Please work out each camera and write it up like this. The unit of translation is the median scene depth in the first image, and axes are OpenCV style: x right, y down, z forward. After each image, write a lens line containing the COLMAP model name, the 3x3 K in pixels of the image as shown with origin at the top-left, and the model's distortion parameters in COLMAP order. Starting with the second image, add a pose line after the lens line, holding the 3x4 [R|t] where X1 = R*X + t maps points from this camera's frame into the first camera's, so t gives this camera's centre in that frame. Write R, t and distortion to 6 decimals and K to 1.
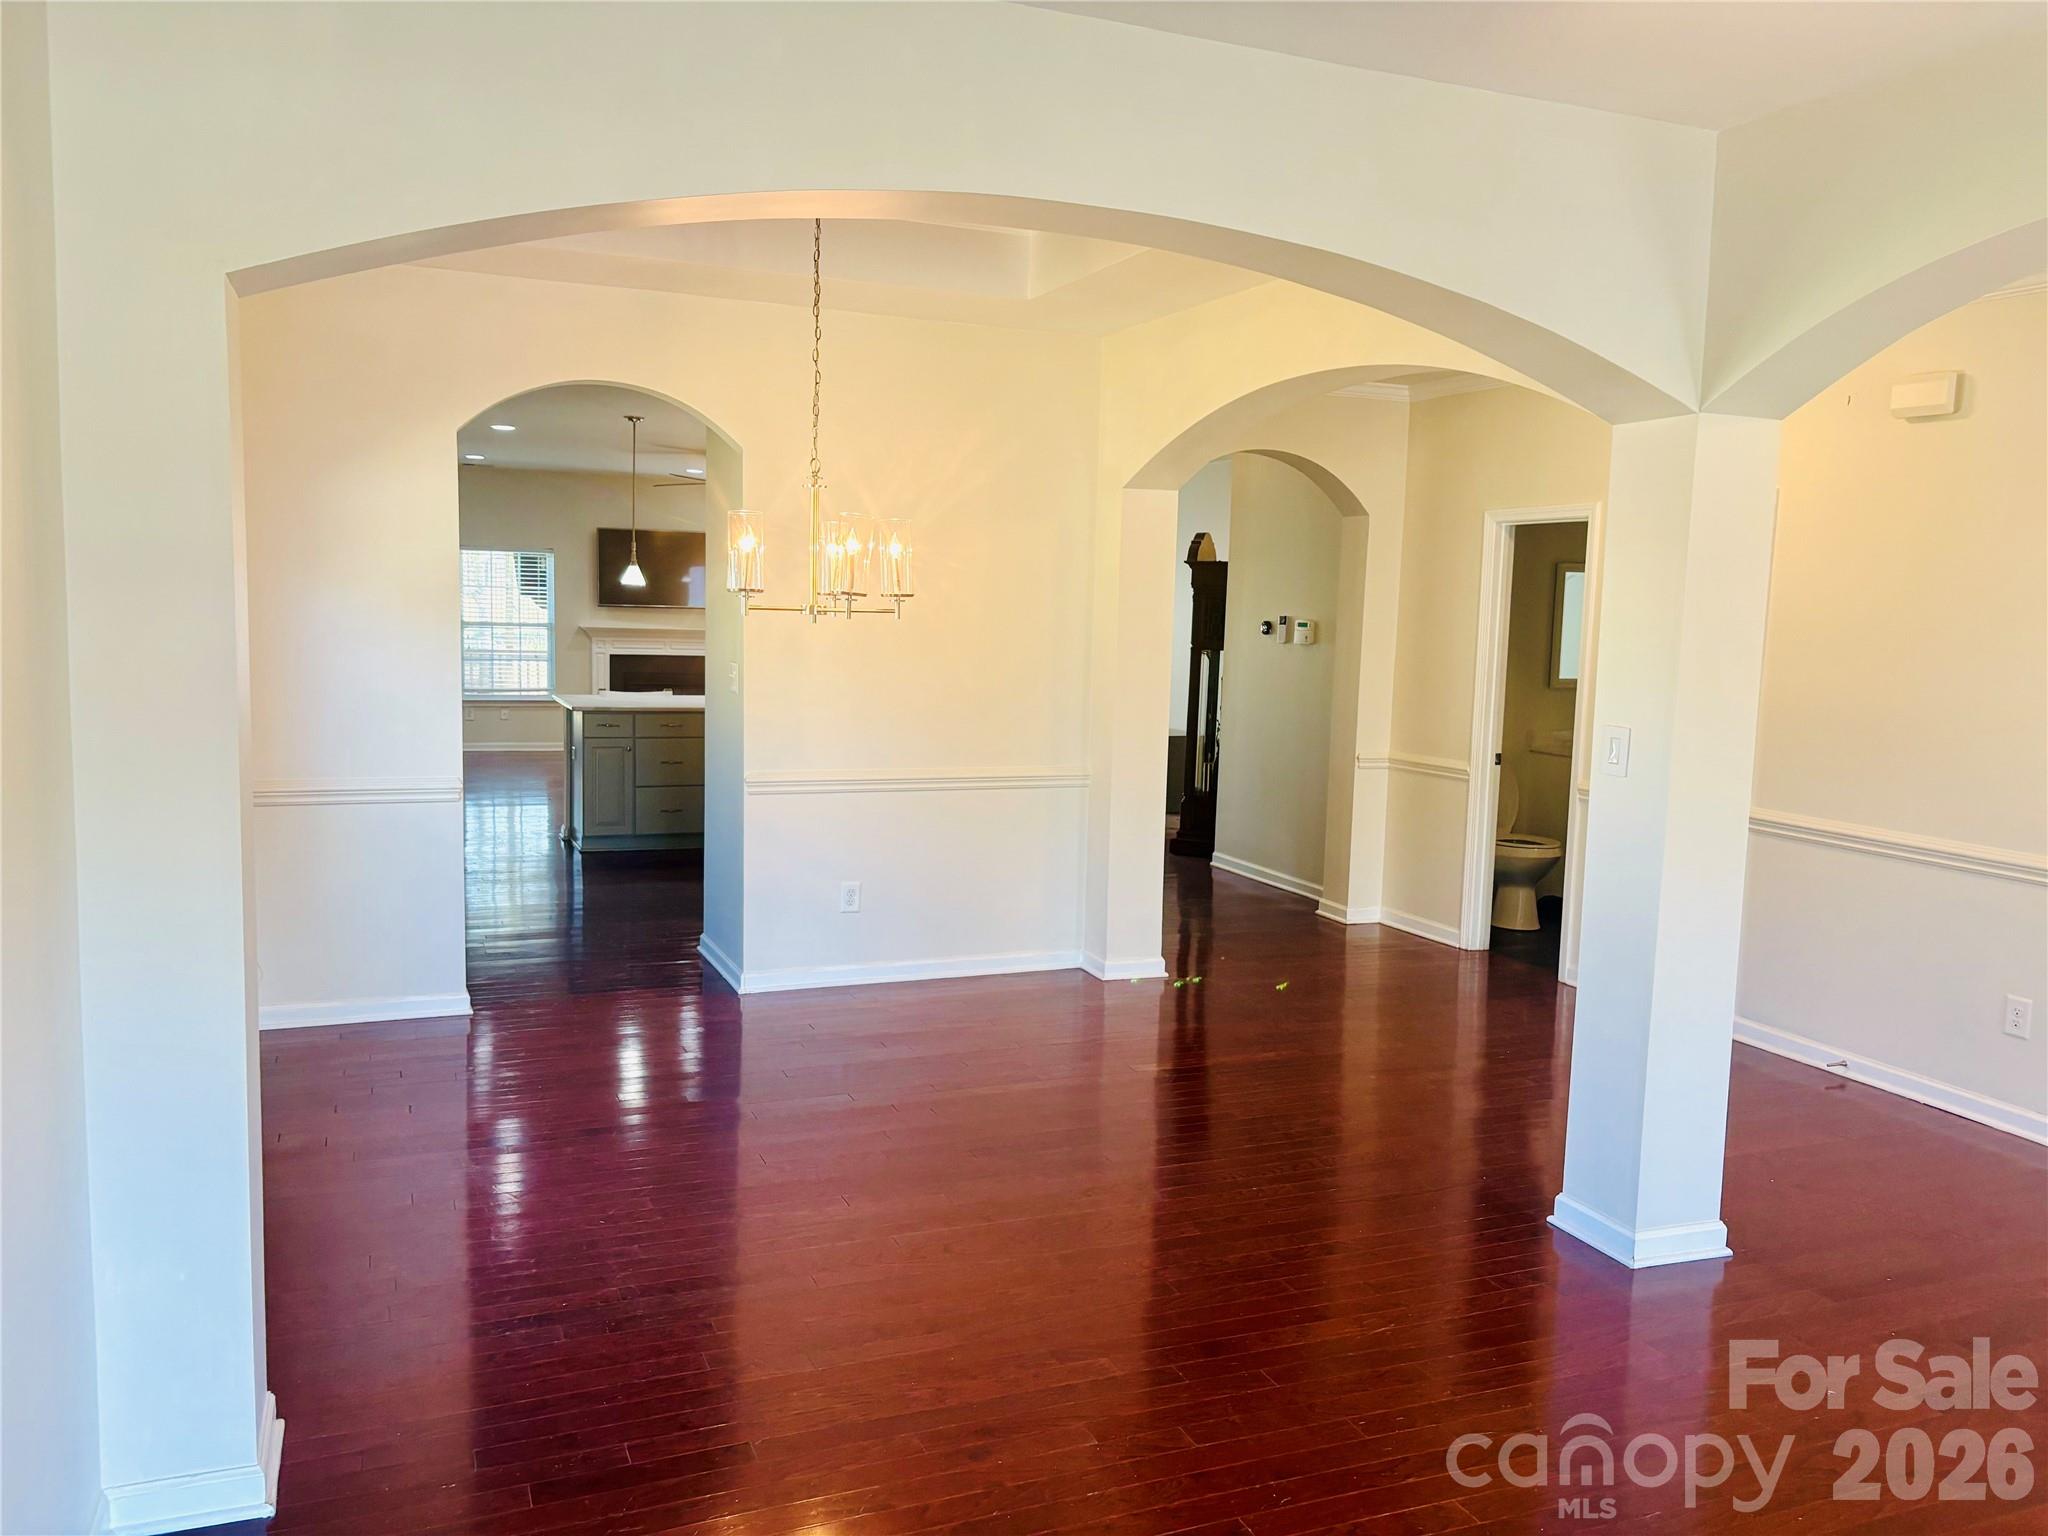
lens RADIAL K [[1569.2, 0, 1024.0], [0, 1569.2, 768.0], [0, 0, 1]] dist [0.040864, -0.028745]
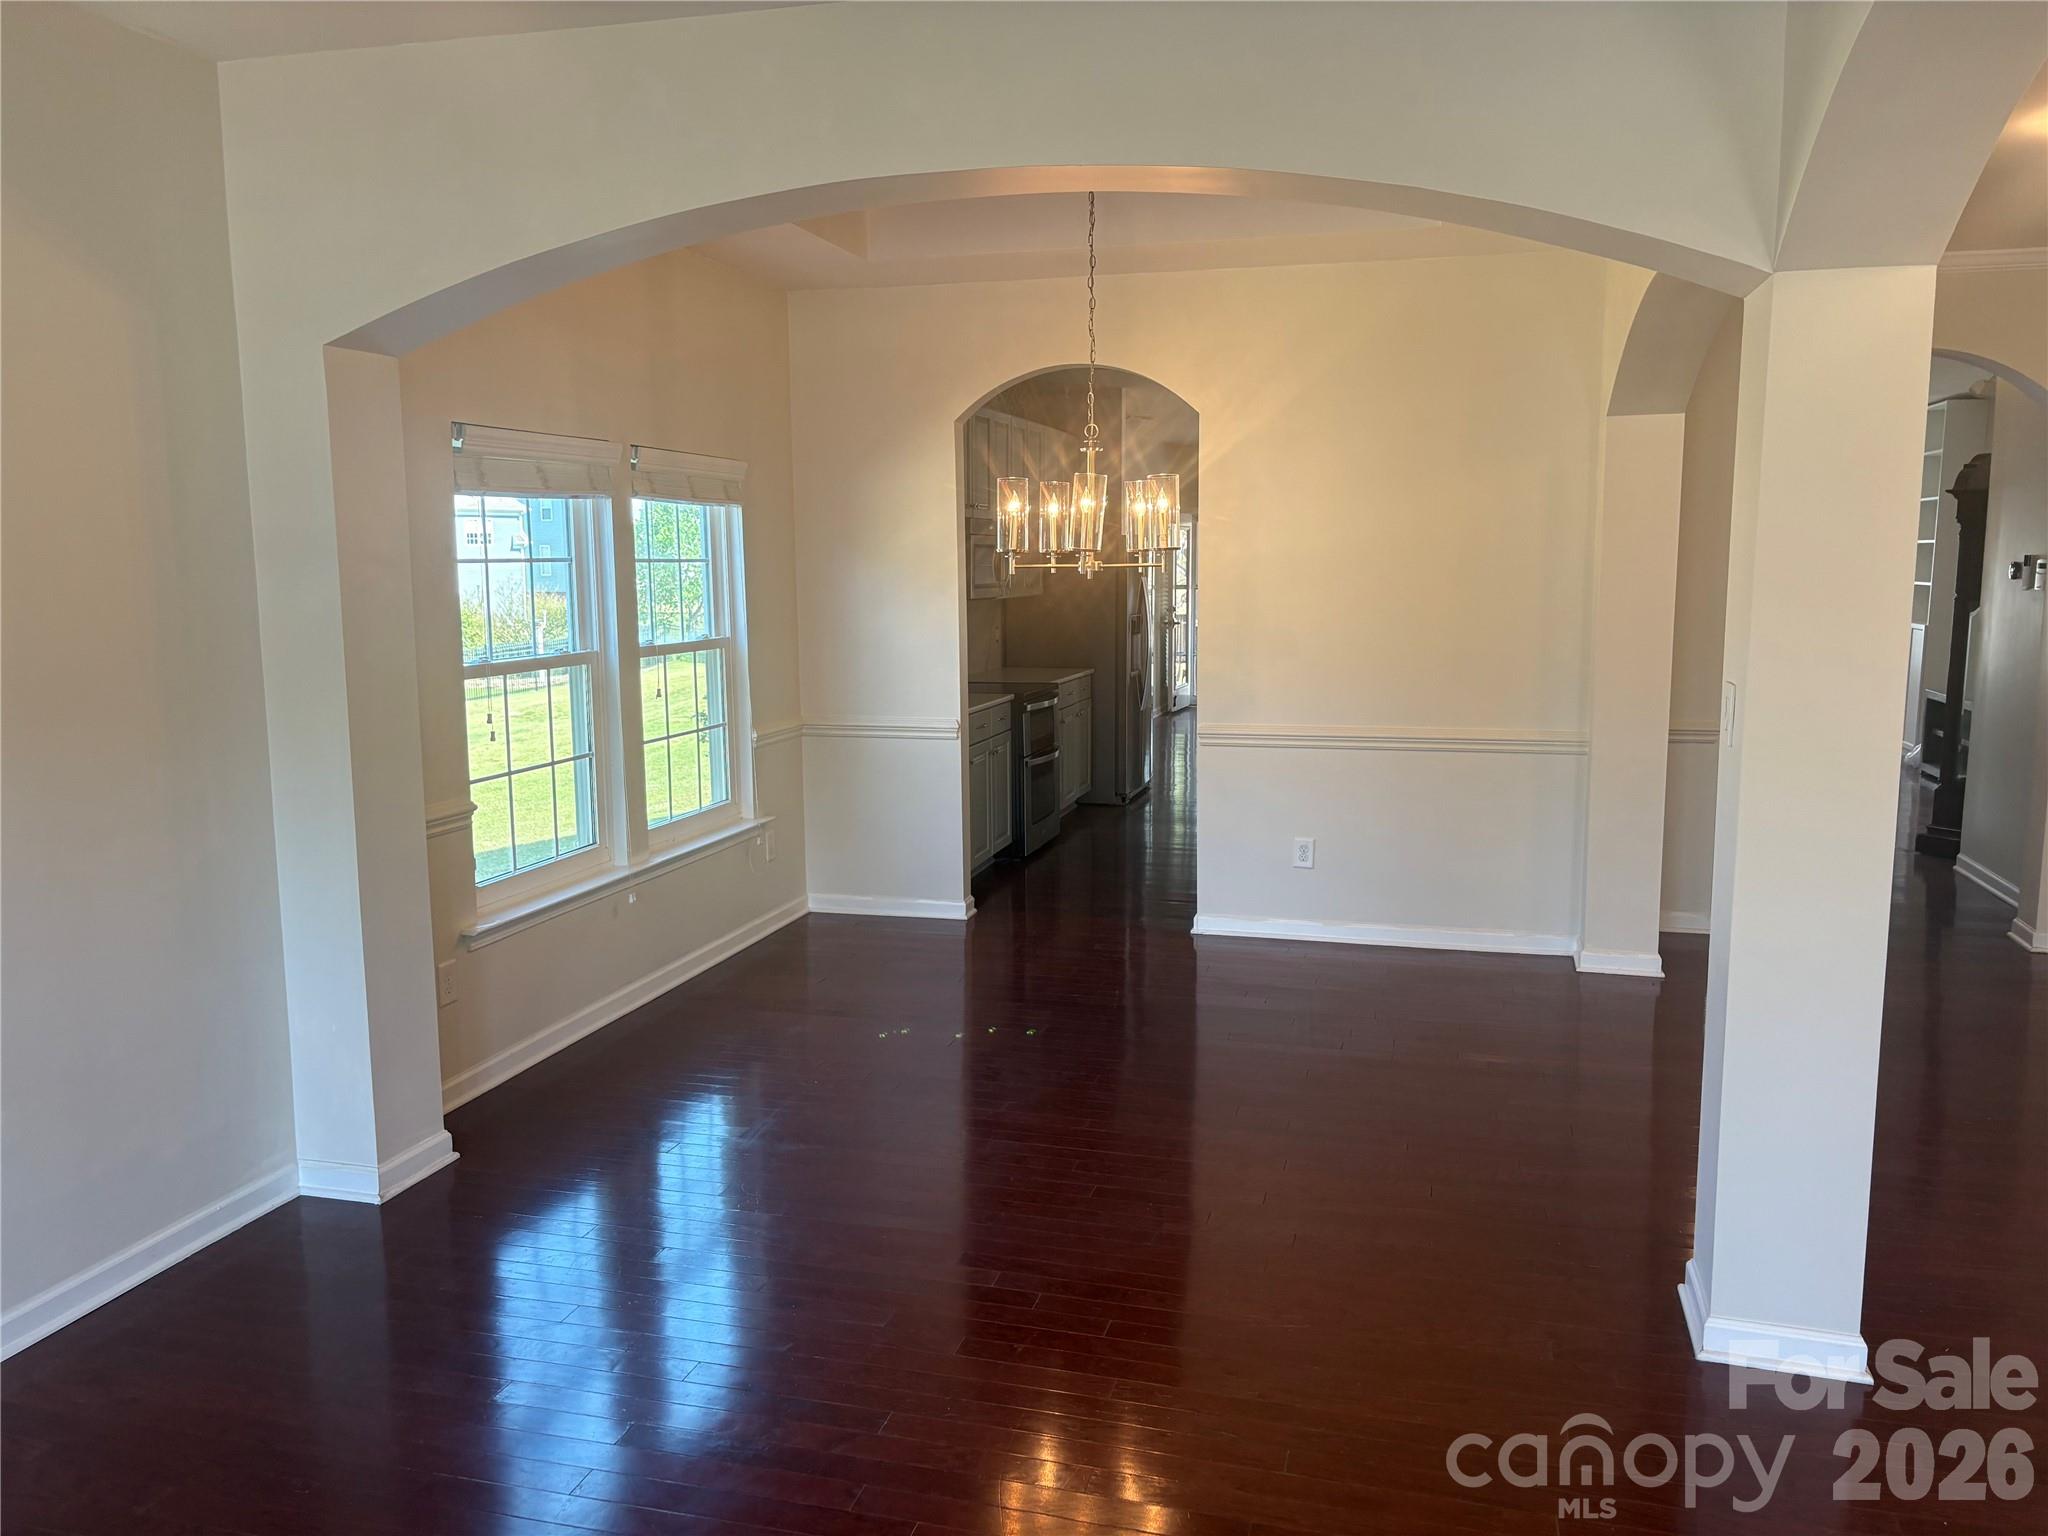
lens RADIAL K [[1569.2, 0, 1024.0], [0, 1569.2, 768.0], [0, 0, 1]] dist [0.040864, -0.028745]
pose [[0.782298, 0.047774, -0.621070, 0.365414], [-0.037400, 0.998858, 0.029726, 0.005032], [0.621781, -0.000027, 0.783191, 0.102248]]
